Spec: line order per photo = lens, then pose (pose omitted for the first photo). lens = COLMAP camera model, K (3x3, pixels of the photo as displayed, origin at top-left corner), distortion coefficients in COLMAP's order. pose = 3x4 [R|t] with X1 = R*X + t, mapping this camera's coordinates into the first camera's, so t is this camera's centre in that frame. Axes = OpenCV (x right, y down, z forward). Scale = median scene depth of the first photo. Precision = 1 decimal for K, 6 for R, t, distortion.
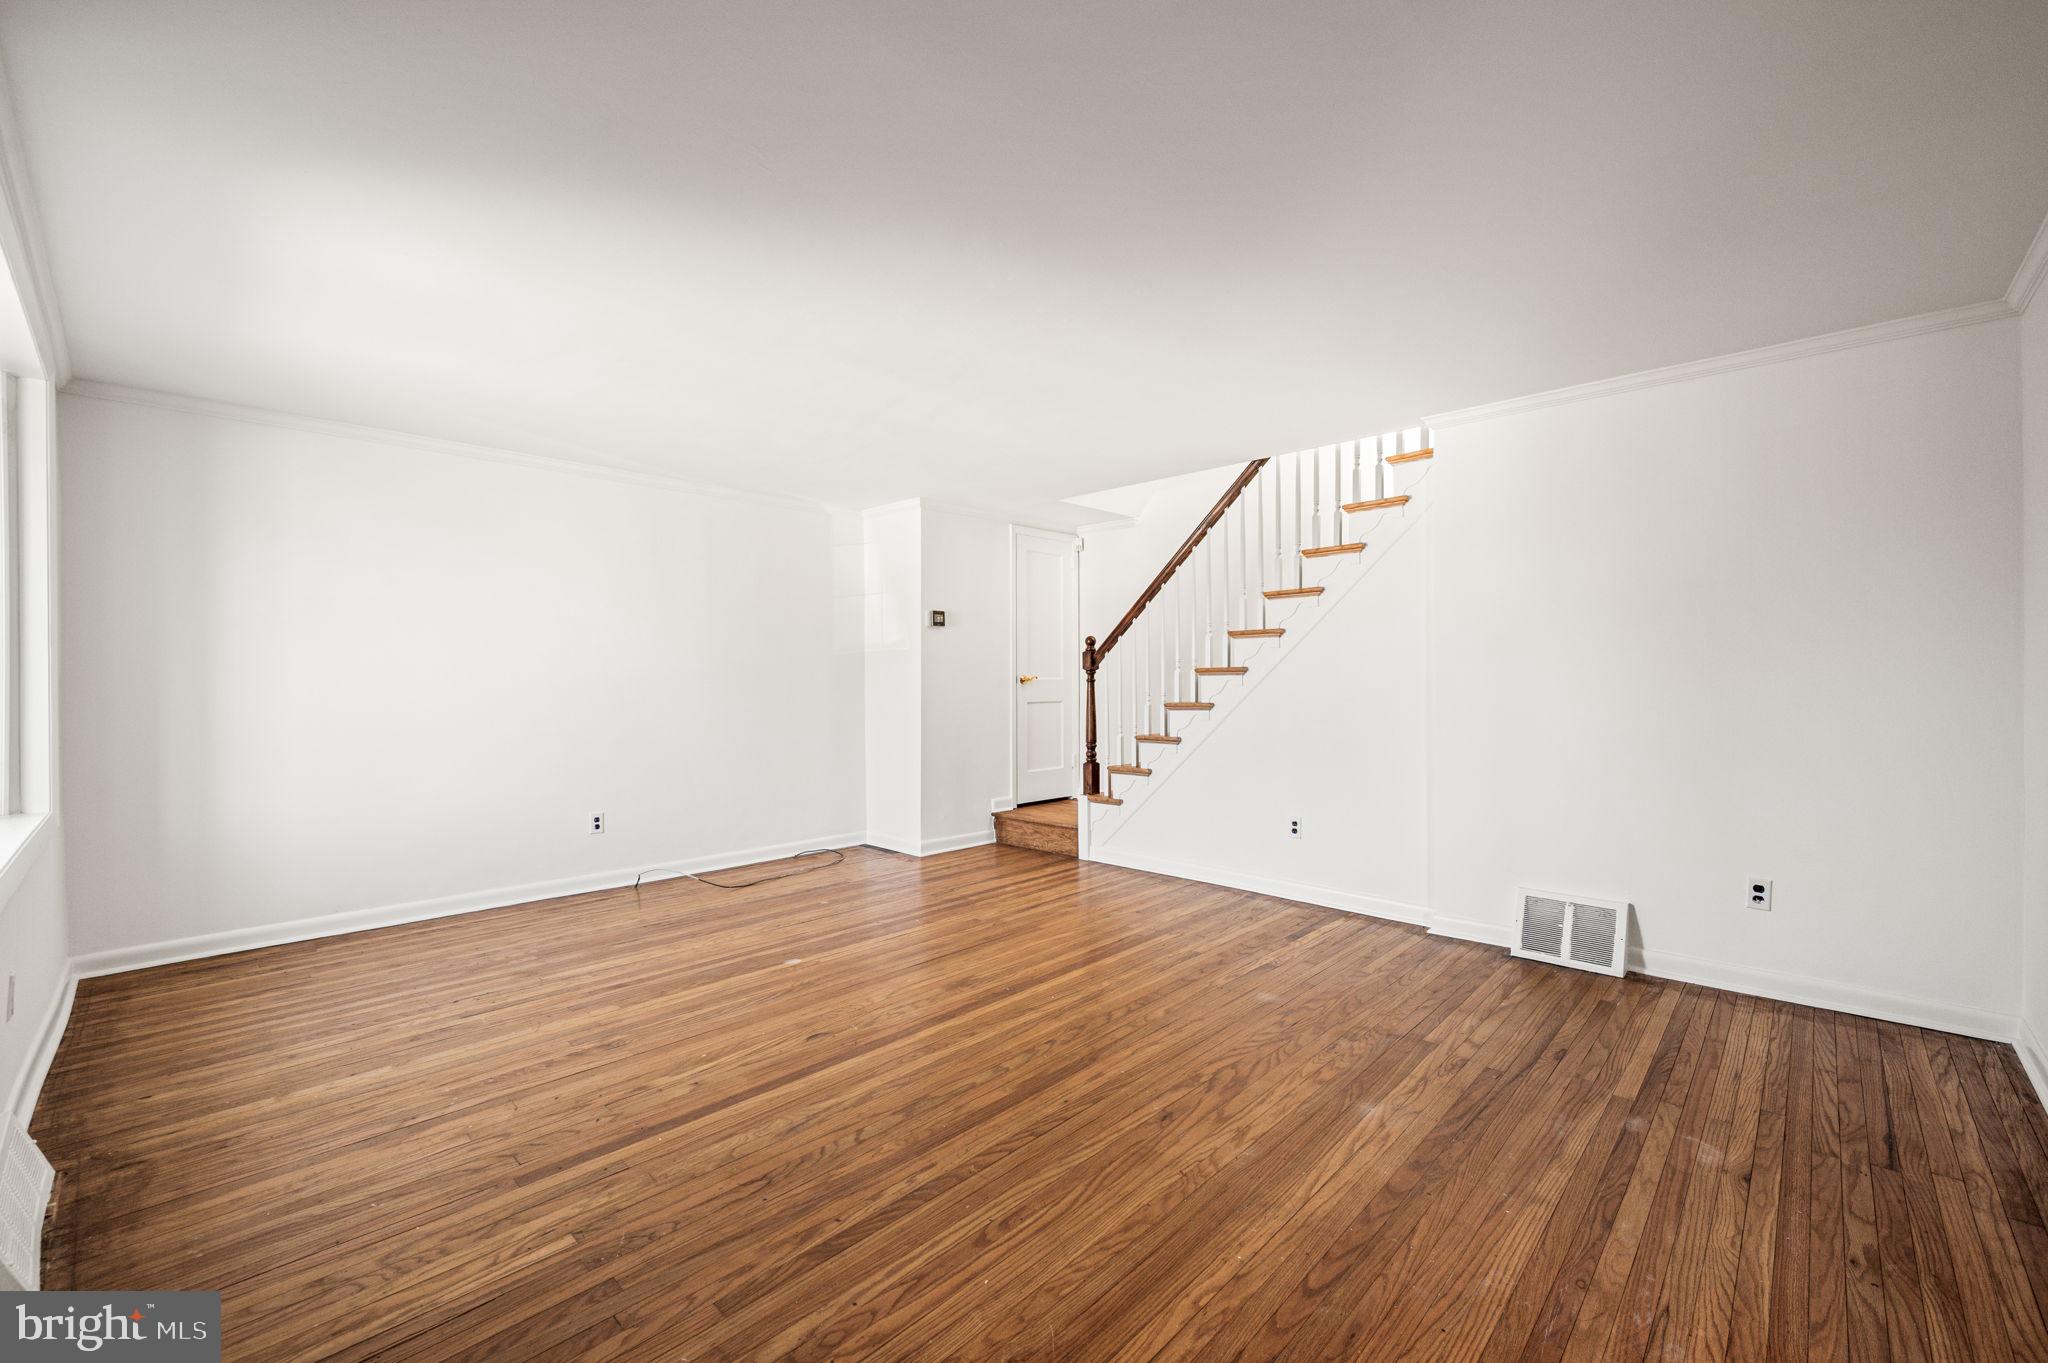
lens RADIAL K [[816.9, 0, 1043.5], [0, 816.9, 679.8], [0, 0, 1]] dist [0.001261, -0.000147]
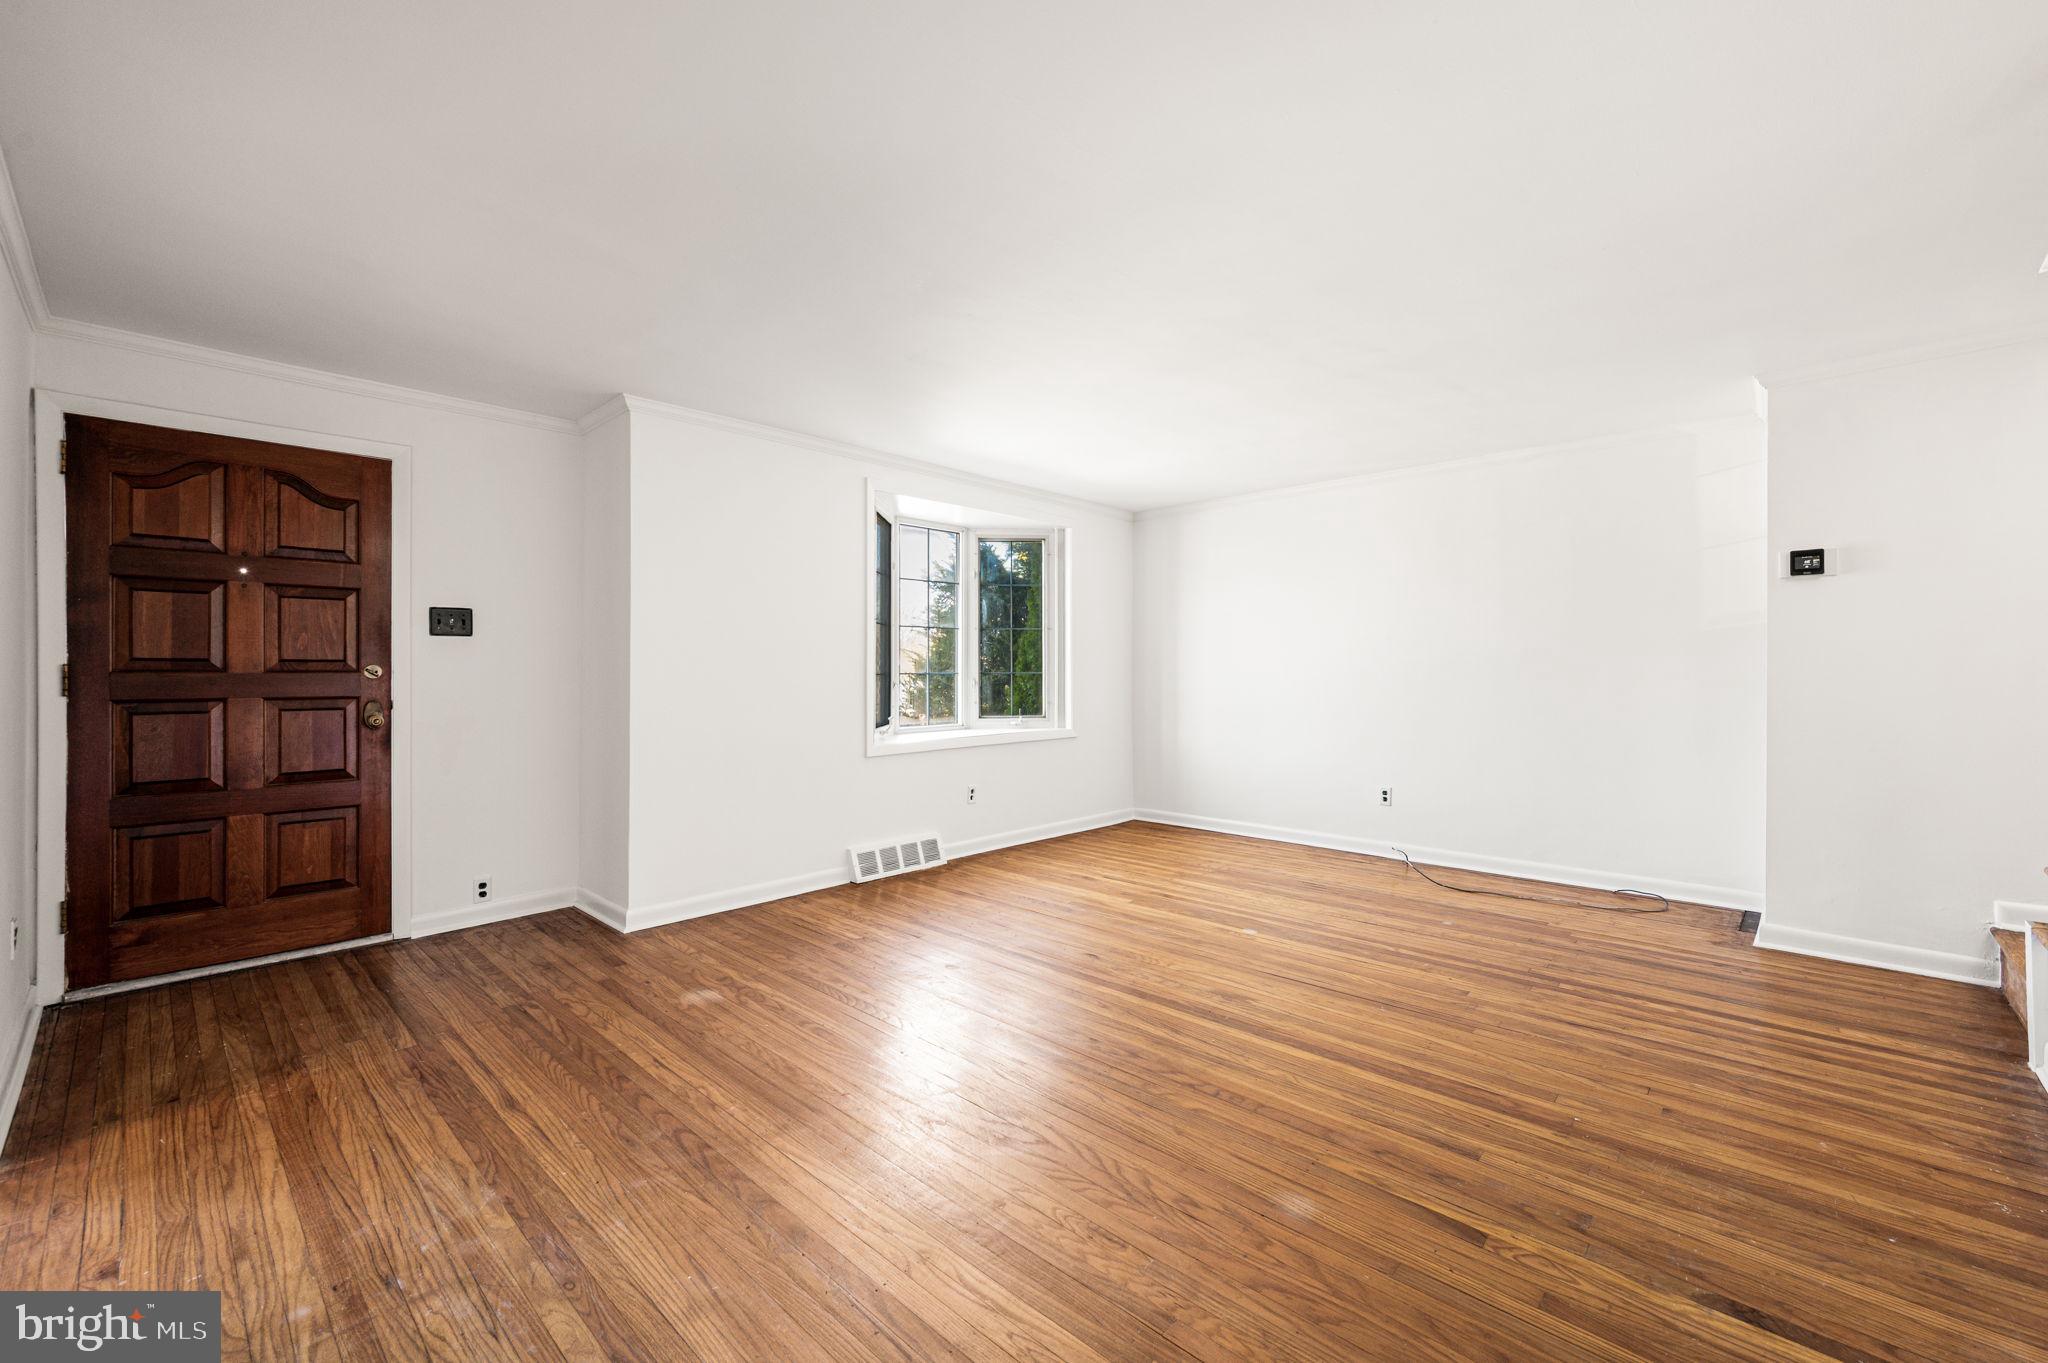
lens RADIAL K [[816.9, 0, 1043.5], [0, 816.9, 679.8], [0, 0, 1]] dist [0.001261, -0.000147]
pose [[0.029062, 0.016321, -0.999444, 0.808719], [0.004572, 0.999854, 0.016461, -0.002818], [0.999567, -0.005048, 0.028983, 0.759237]]
